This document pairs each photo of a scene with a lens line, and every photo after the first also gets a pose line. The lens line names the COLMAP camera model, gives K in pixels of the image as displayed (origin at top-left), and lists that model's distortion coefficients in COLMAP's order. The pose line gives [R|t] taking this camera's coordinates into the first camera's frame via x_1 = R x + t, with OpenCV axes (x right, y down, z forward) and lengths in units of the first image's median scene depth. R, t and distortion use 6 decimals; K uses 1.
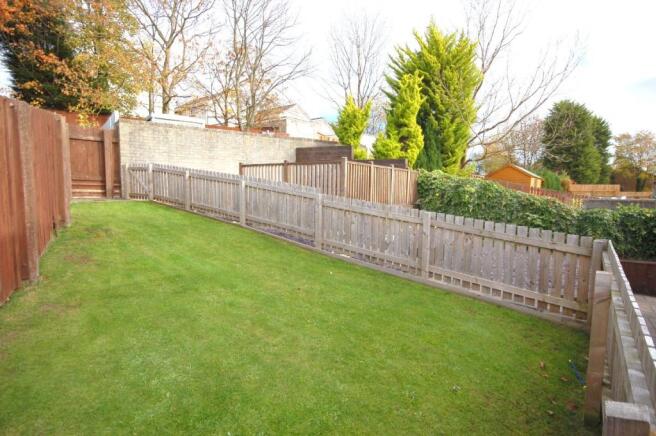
lens RADIAL K [[354.4, 0, 328.0], [0, 354.4, 218.0], [0, 0, 1]] dist [0.016335, -0.000347]
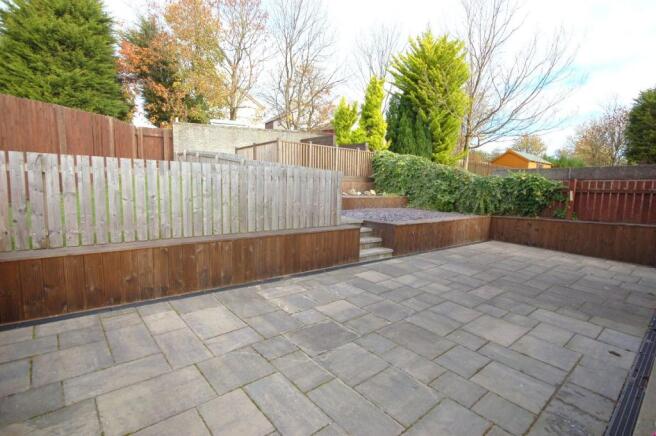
lens RADIAL K [[325.0, 0, 328.0], [0, 325.0, 218.0], [0, 0, 1]] dist [0.000617, 0.000131]
pose [[0.964641, 0.026683, -0.262214, 0.296429], [-0.025090, 0.999641, 0.009422, 0.071002], [0.262372, -0.002510, 0.964964, -0.122071]]
